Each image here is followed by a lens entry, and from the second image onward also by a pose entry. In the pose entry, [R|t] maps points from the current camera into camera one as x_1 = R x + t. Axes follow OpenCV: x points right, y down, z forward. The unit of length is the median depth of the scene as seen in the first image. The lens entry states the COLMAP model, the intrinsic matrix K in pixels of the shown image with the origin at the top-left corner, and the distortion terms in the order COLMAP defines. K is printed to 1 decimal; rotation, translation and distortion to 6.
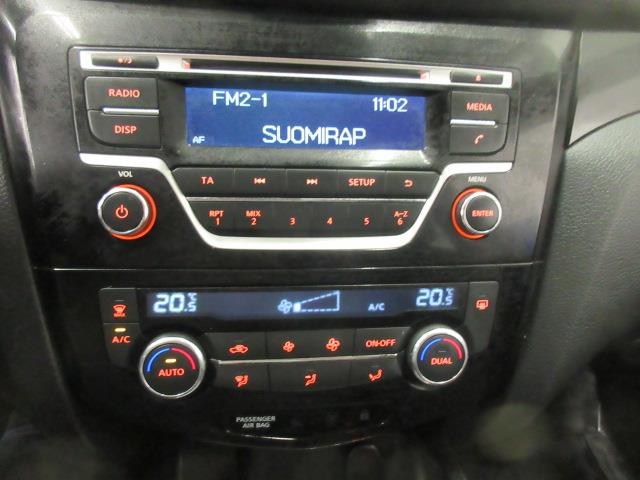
lens RADIAL K [[476.3, 0, 320.0], [0, 476.3, 240.0], [0, 0, 1]] dist [-0.000704, -0.001590]
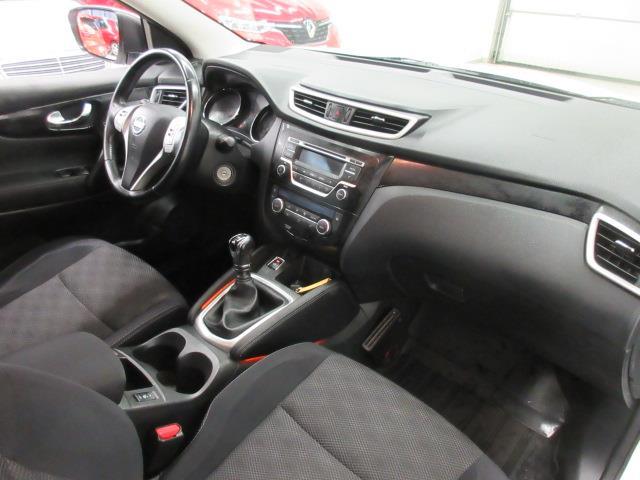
lens RADIAL K [[476.3, 0, 320.0], [0, 476.3, 240.0], [0, 0, 1]] dist [-0.000704, -0.001590]
pose [[0.646457, 0.341387, -0.682311, 3.103726], [-0.390548, 0.916324, 0.088448, 0.009152], [0.655413, 0.209297, 0.725692, -1.922176]]
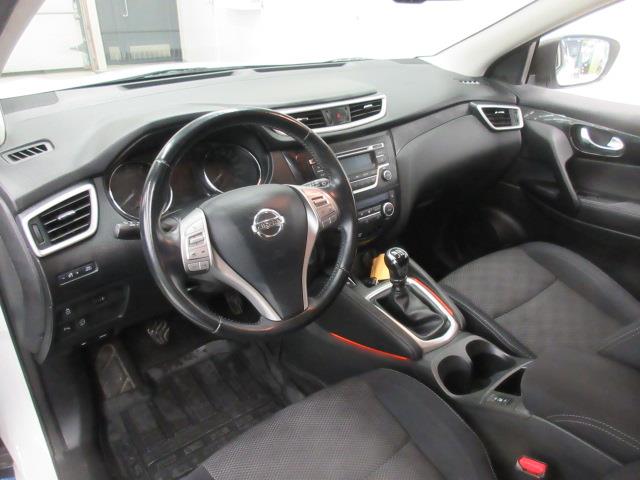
lens RADIAL K [[476.3, 0, 320.0], [0, 476.3, 240.0], [0, 0, 1]] dist [-0.000704, -0.001590]
pose [[0.853356, -0.288006, 0.434553, -2.397984], [0.297025, 0.953625, 0.048743, 0.121048], [-0.428439, 0.087478, 0.899326, -2.787852]]
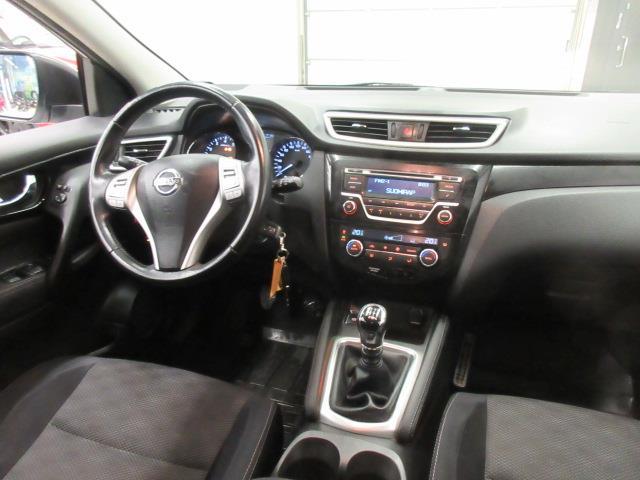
lens RADIAL K [[476.3, 0, 320.0], [0, 476.3, 240.0], [0, 0, 1]] dist [-0.000704, -0.001590]
pose [[0.904834, 0.100577, -0.413713, 0.995469], [-0.162897, 0.979545, -0.118137, 0.687258], [0.393369, 0.174287, 0.902710, -2.522521]]
